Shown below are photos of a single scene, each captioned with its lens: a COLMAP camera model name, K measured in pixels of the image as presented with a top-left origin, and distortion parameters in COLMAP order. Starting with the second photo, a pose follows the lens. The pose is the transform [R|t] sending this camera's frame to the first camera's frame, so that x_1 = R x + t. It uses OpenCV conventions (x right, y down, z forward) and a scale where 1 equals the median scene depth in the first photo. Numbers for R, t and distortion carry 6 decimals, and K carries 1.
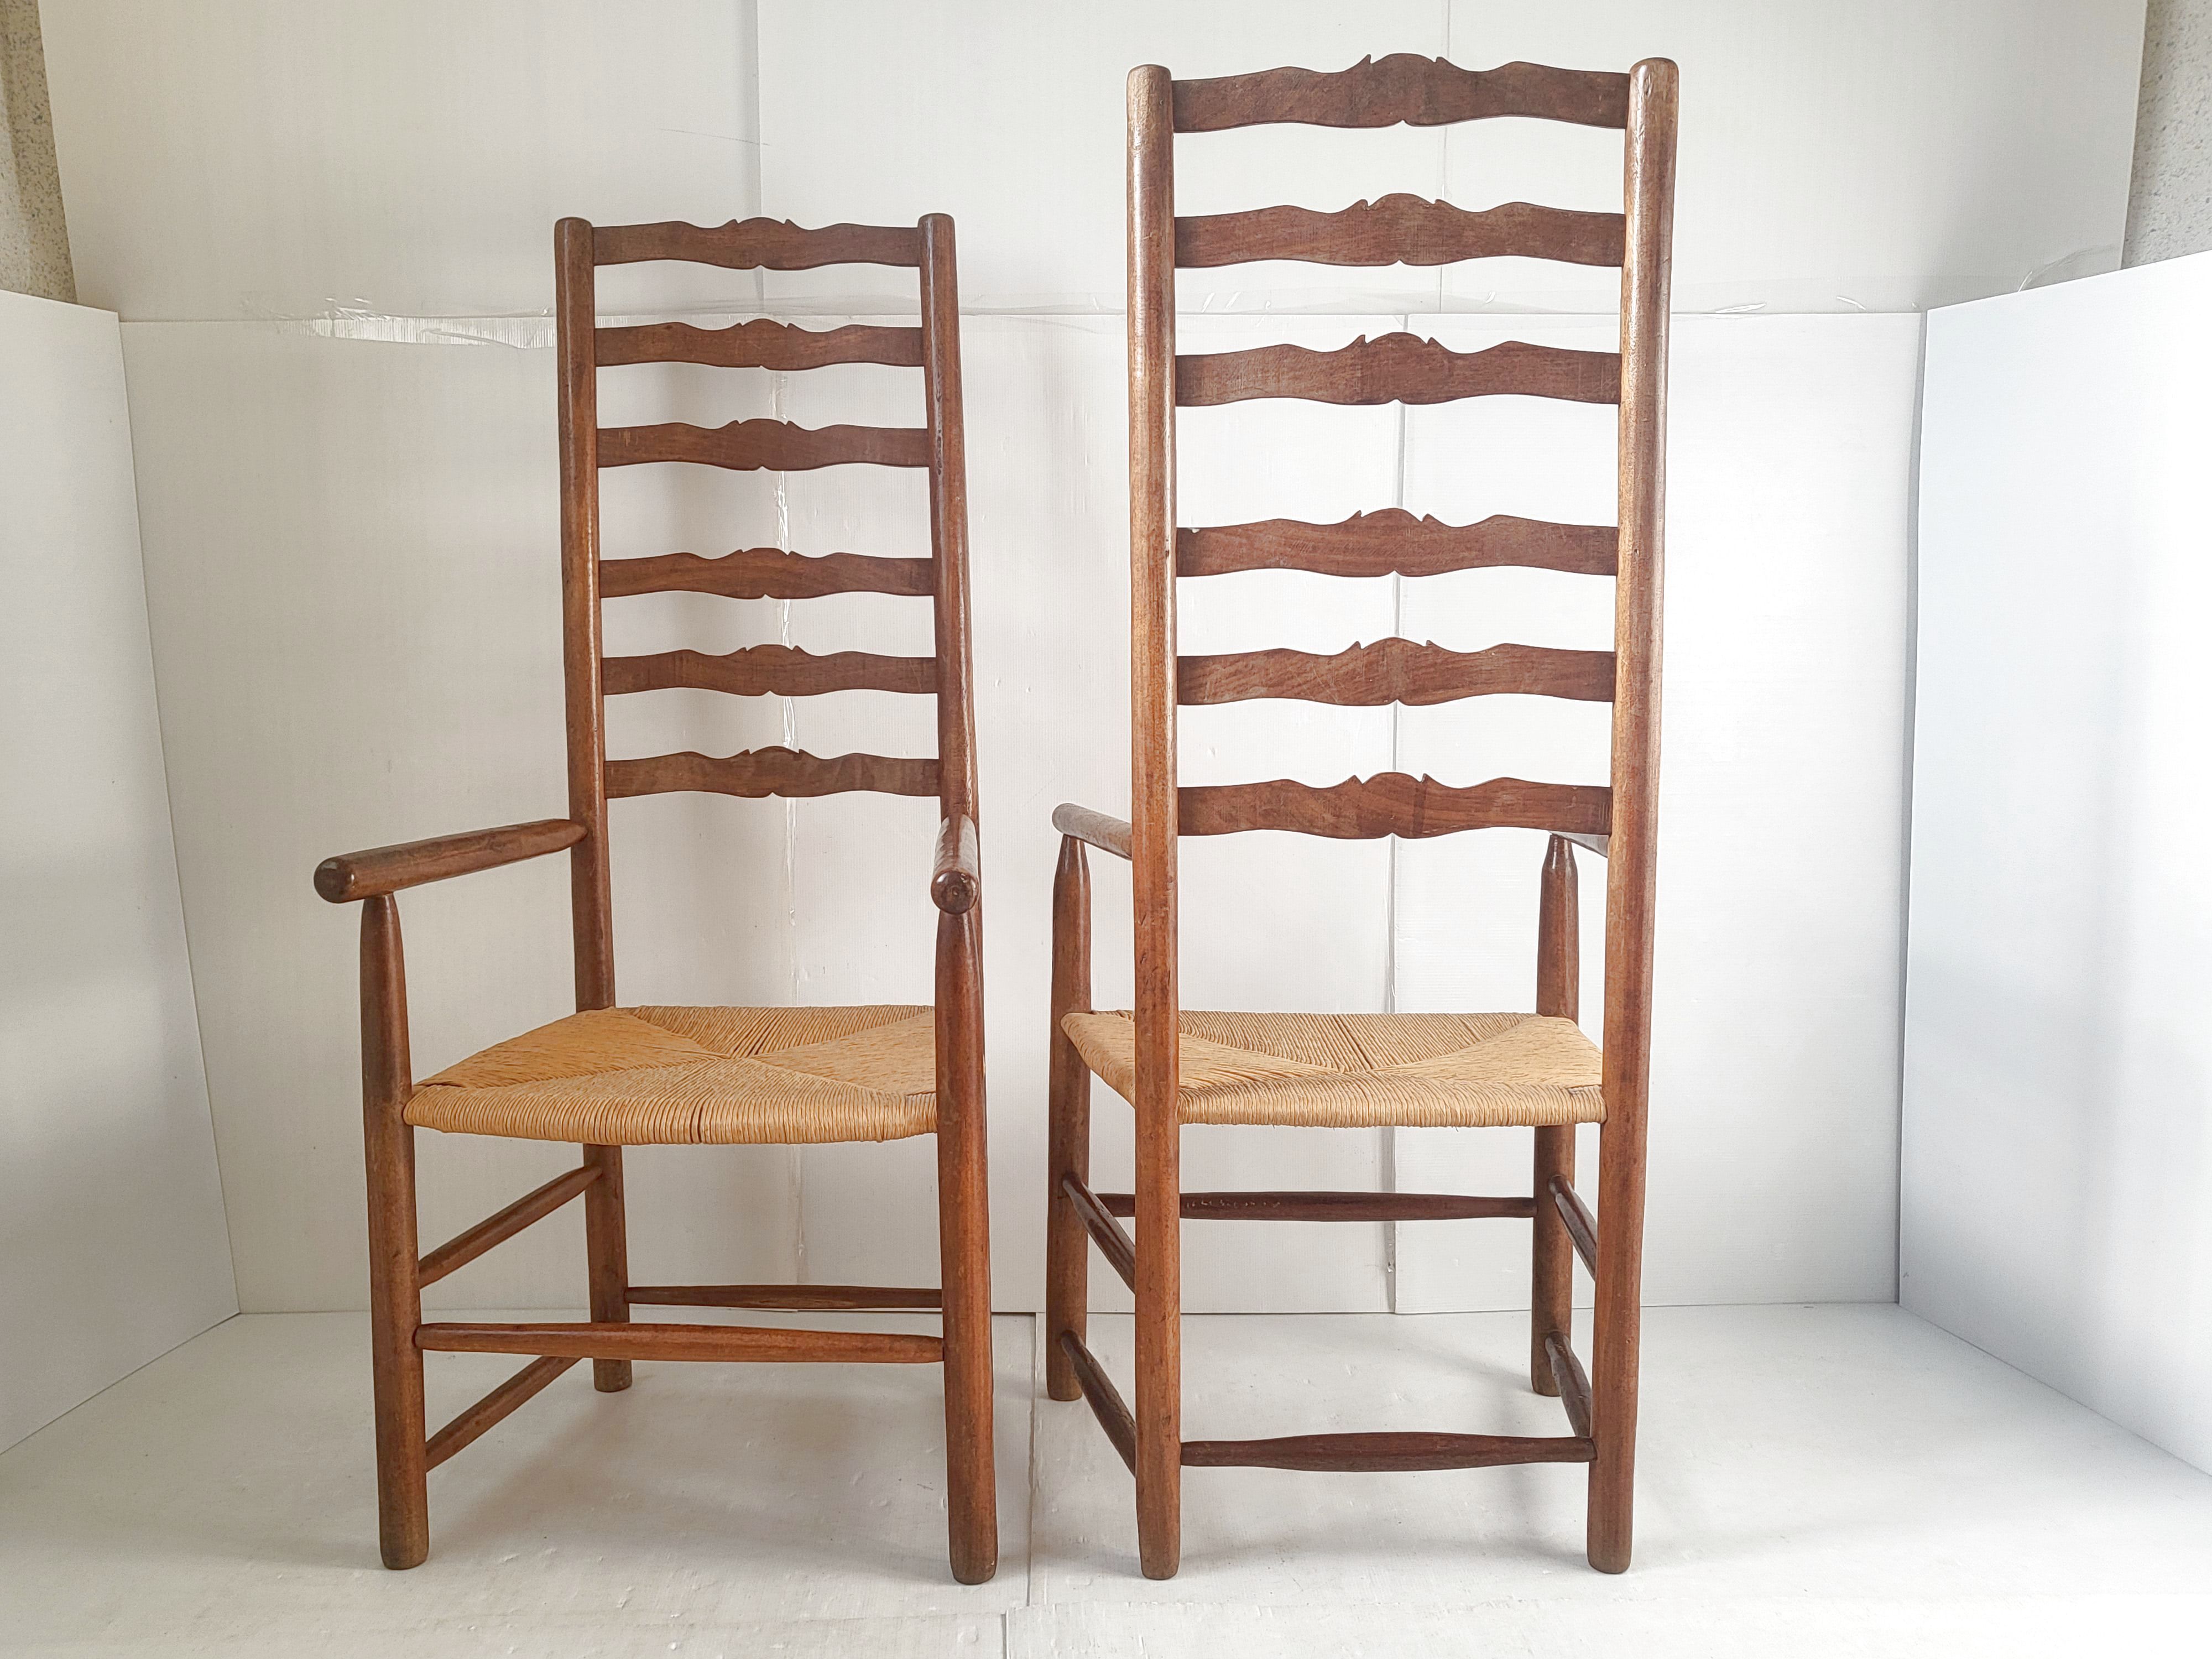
lens RADIAL K [[1992.3, 0, 1087.2], [0, 1992.3, 828.7], [0, 0, 1]] dist [-0.010508, 0.044448]
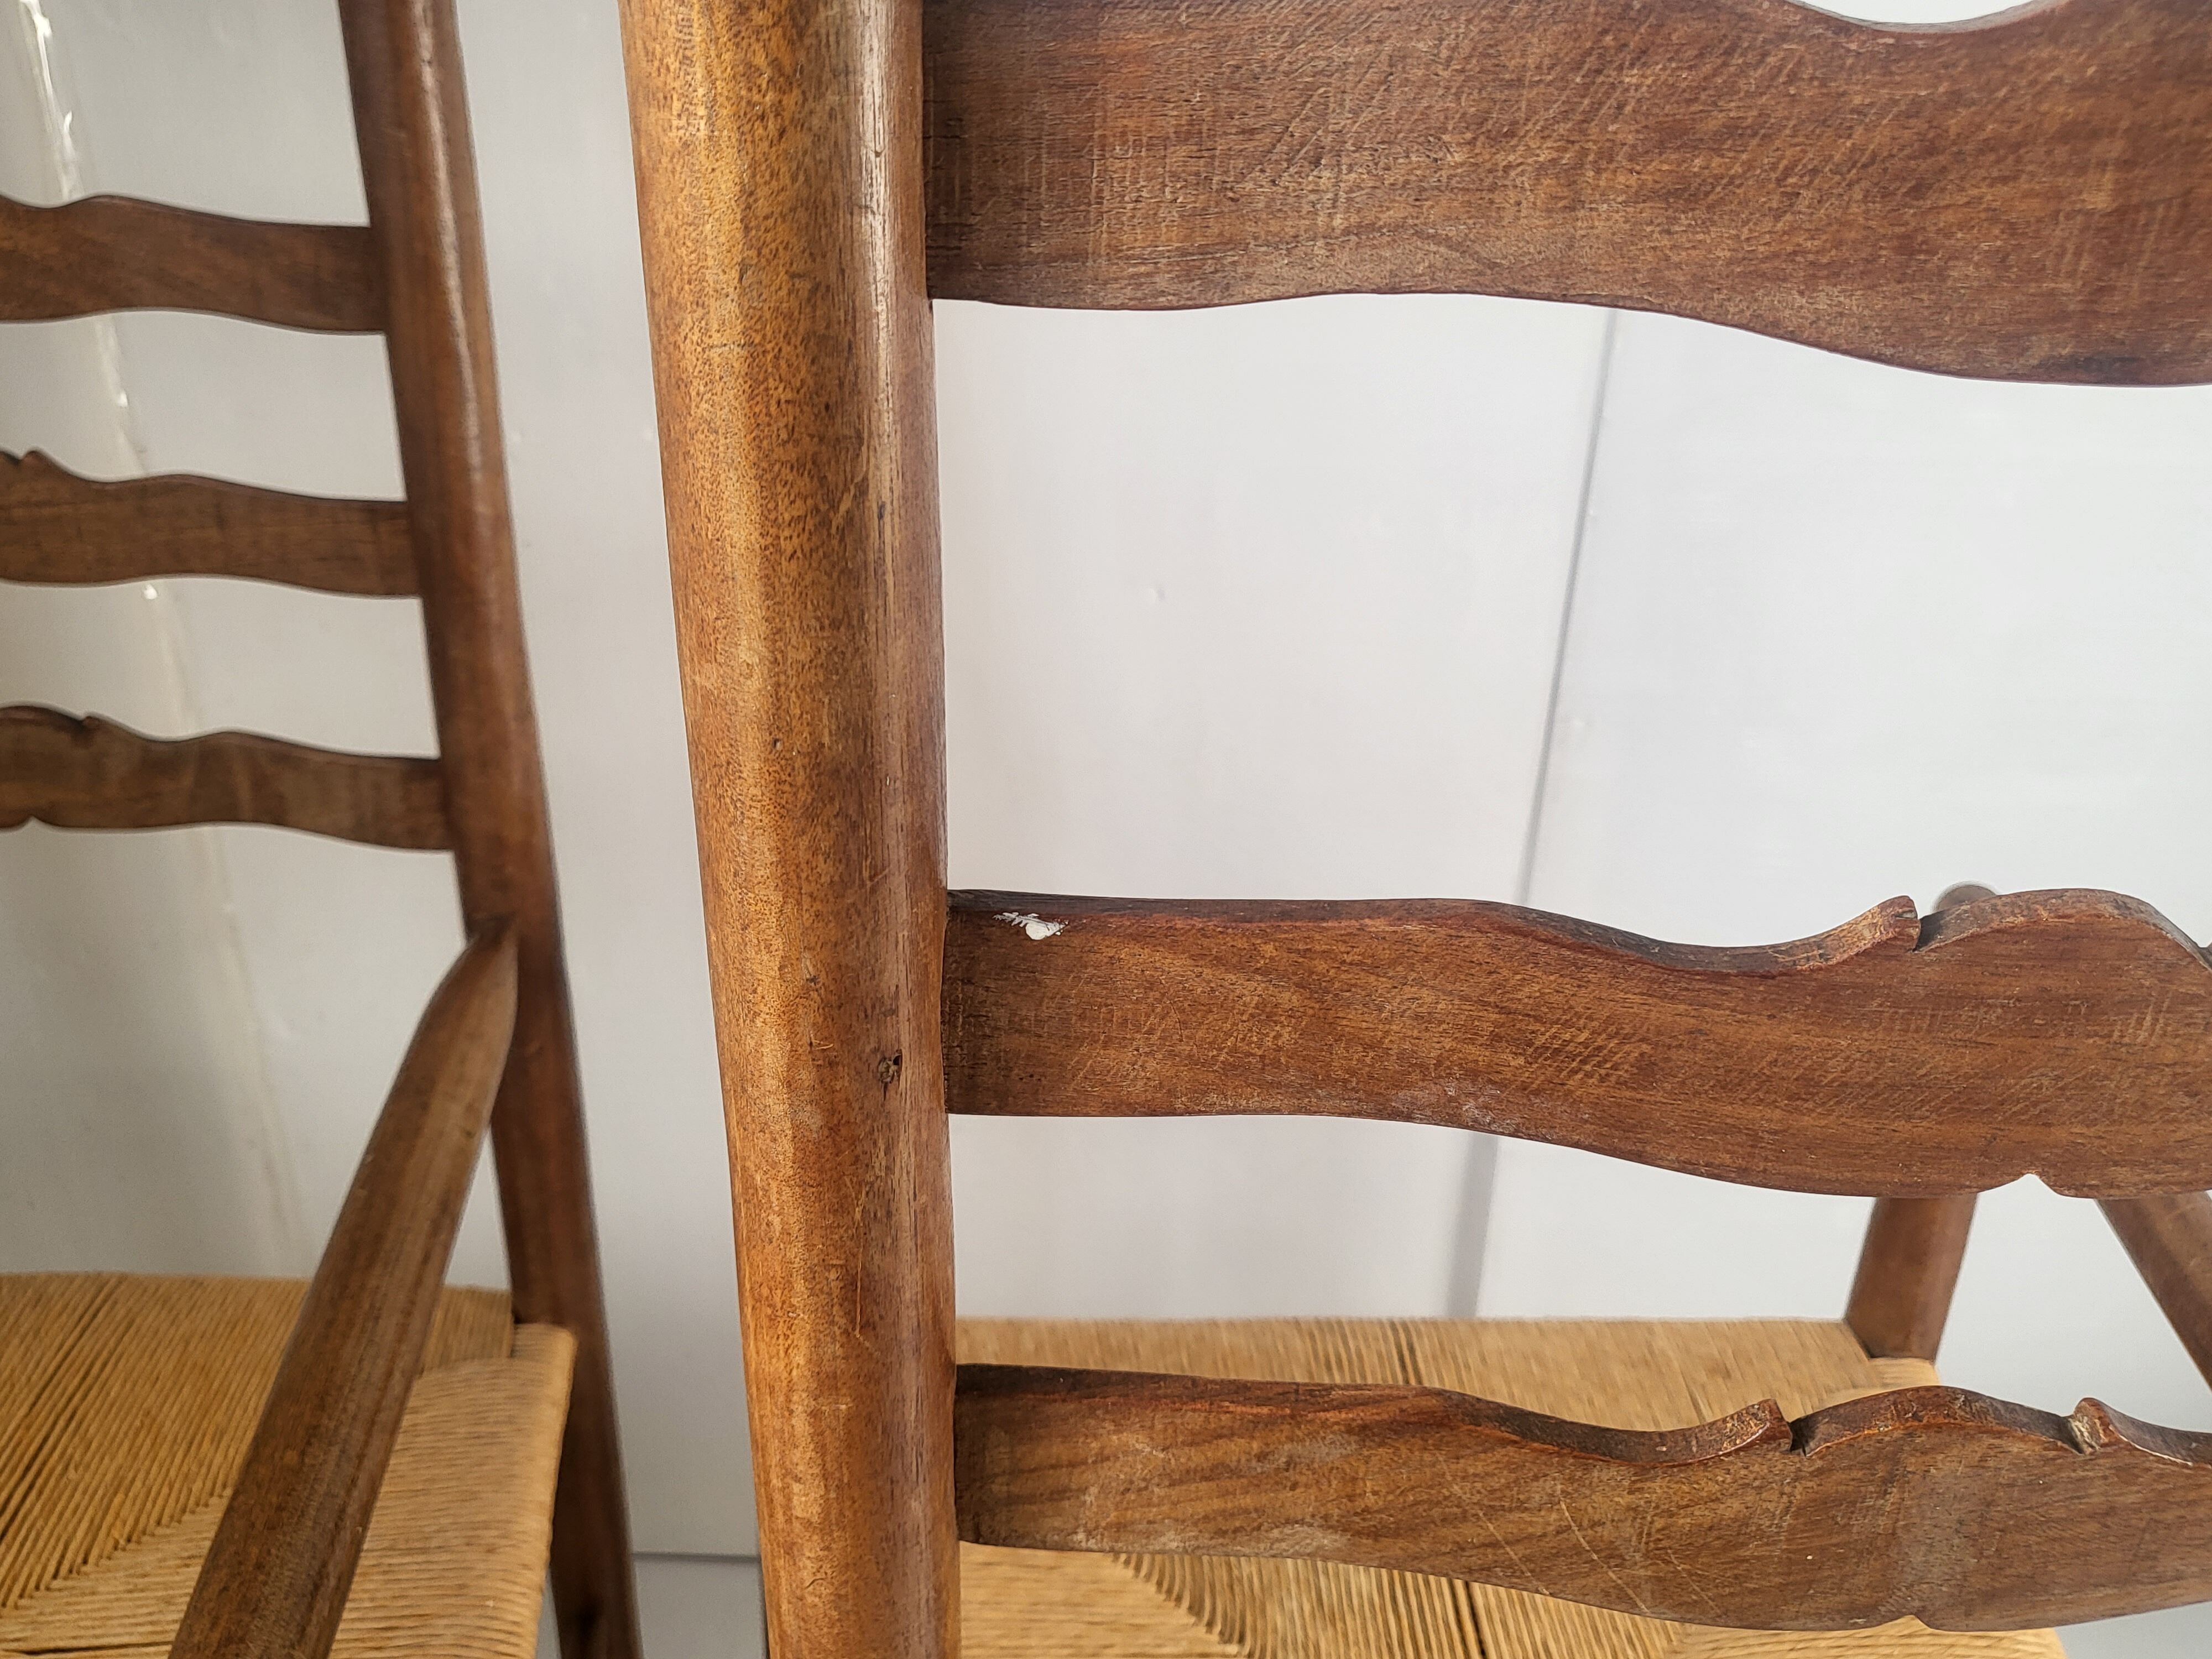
lens RADIAL K [[1992.3, 0, 1119.7], [0, 1992.3, 798.6], [0, 0, 1]] dist [-0.010508, 0.044448]
pose [[0.998996, 0.012453, 0.043045, 0.041734], [-0.028232, 0.920889, 0.388802, -0.186713], [-0.034798, -0.389627, 0.920315, 0.646081]]
